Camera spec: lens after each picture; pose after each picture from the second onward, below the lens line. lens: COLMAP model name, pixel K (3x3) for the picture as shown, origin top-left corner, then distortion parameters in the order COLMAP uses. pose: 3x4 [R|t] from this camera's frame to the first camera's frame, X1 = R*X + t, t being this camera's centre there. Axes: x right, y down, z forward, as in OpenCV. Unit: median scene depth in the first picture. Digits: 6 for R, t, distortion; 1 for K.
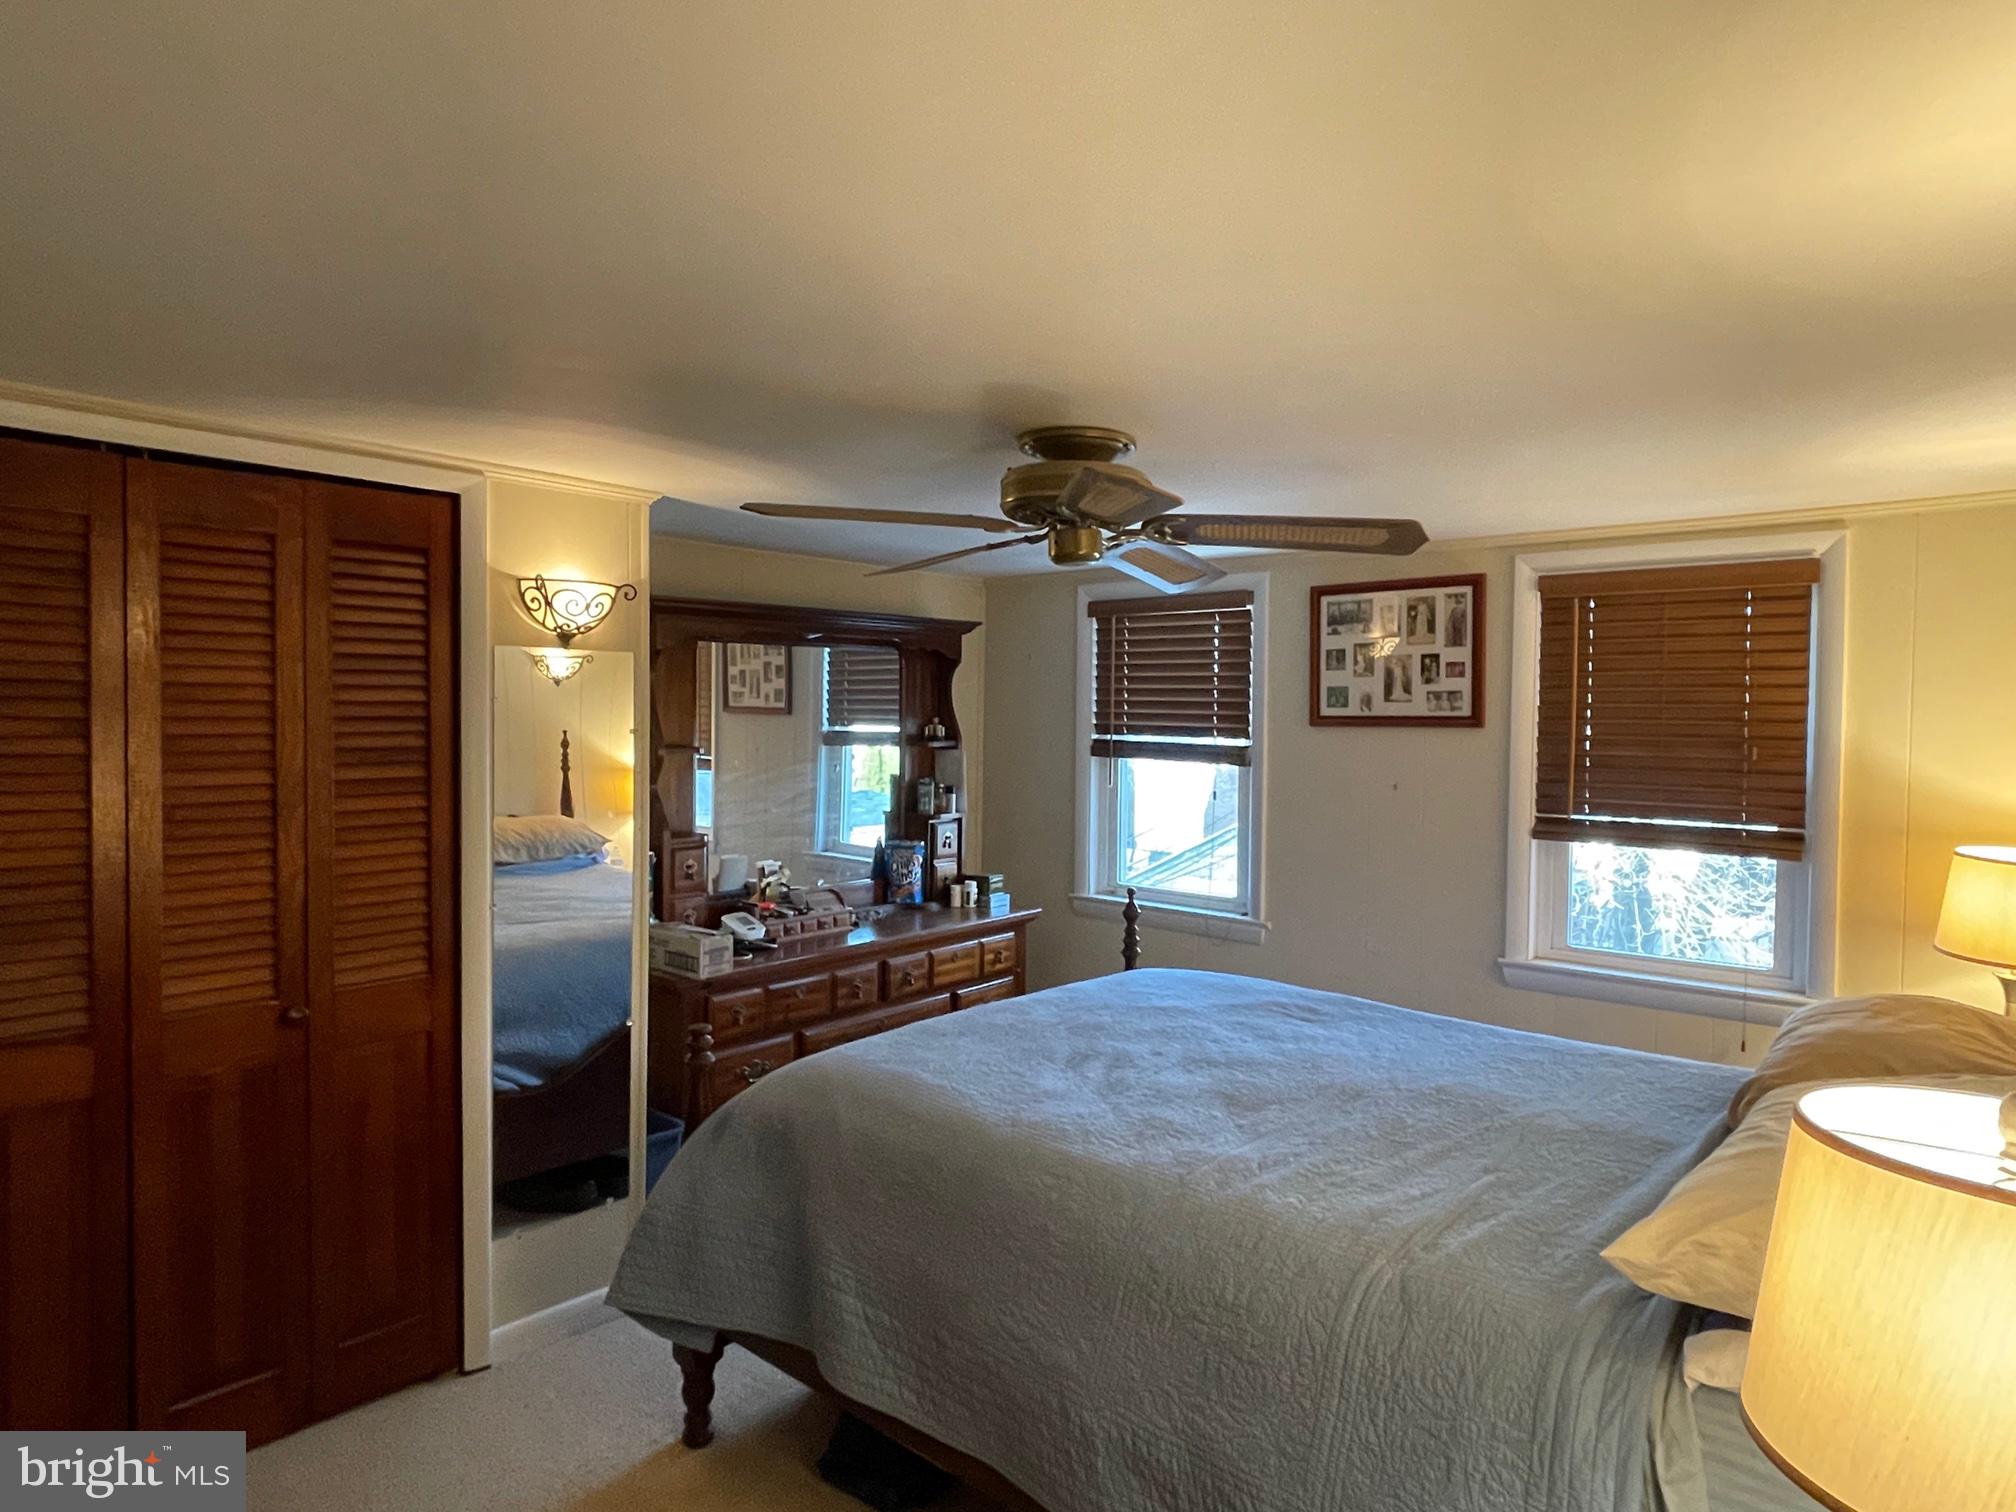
lens RADIAL K [[1206.8, 0, 989.5], [0, 1206.8, 746.1], [0, 0, 1]] dist [-0.001121, -0.000559]
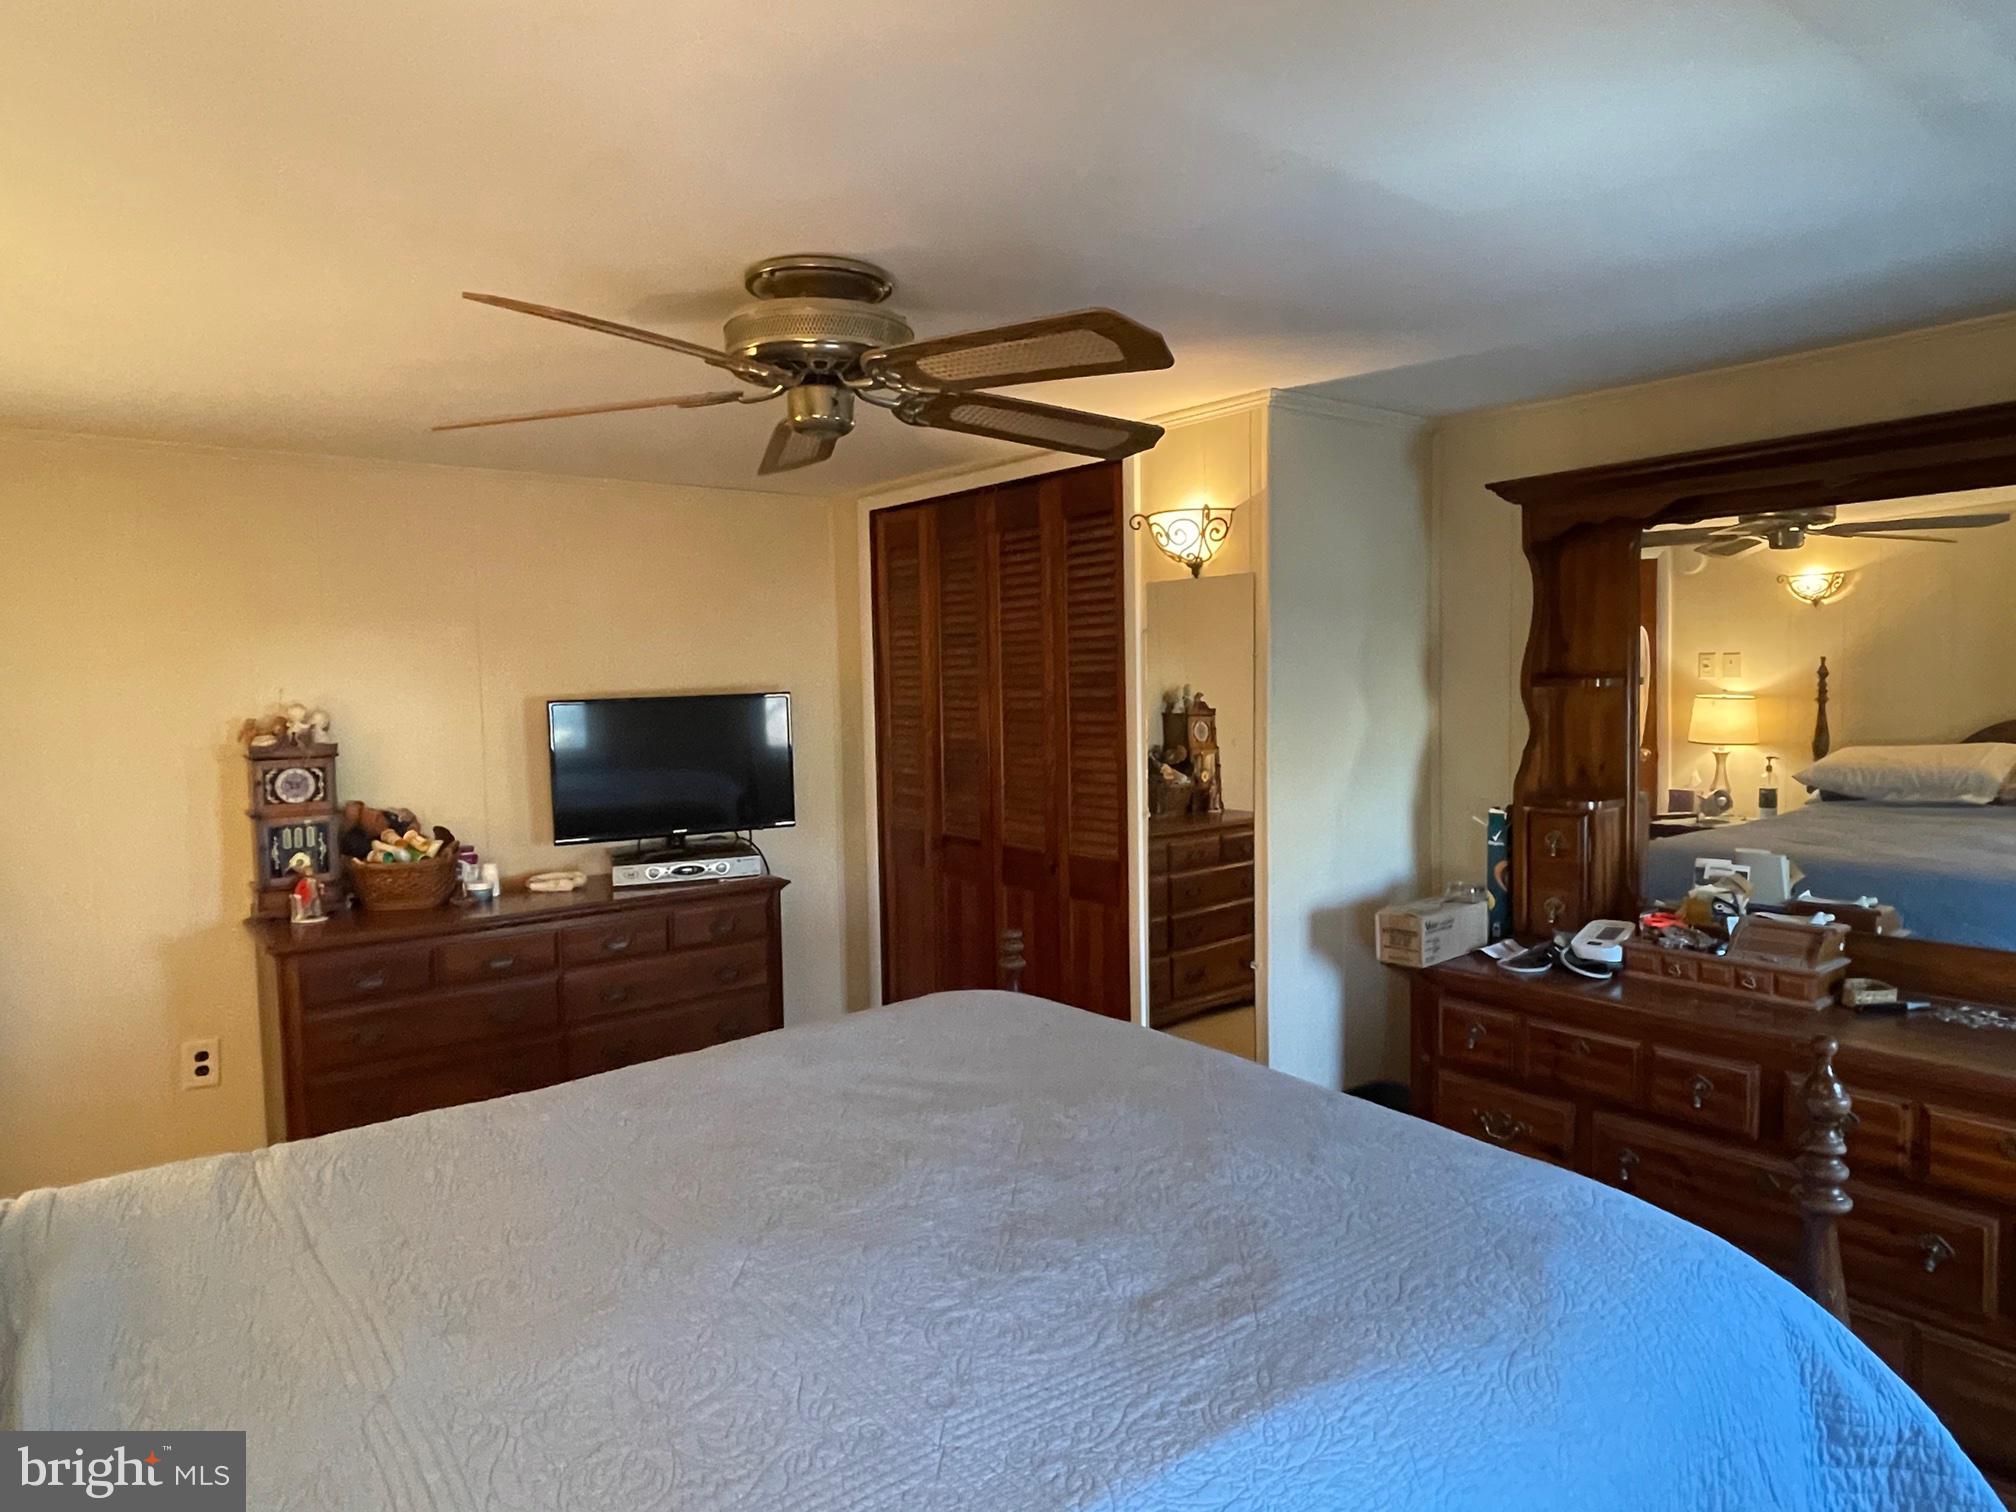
lens RADIAL K [[1206.8, 0, 989.5], [0, 1206.8, 746.1], [0, 0, 1]] dist [-0.001121, -0.000559]
pose [[-0.206715, 0.056359, -0.976777, 0.661065], [-0.009038, 0.998187, 0.059507, 0.002674], [0.978359, 0.021129, -0.205831, 0.987410]]
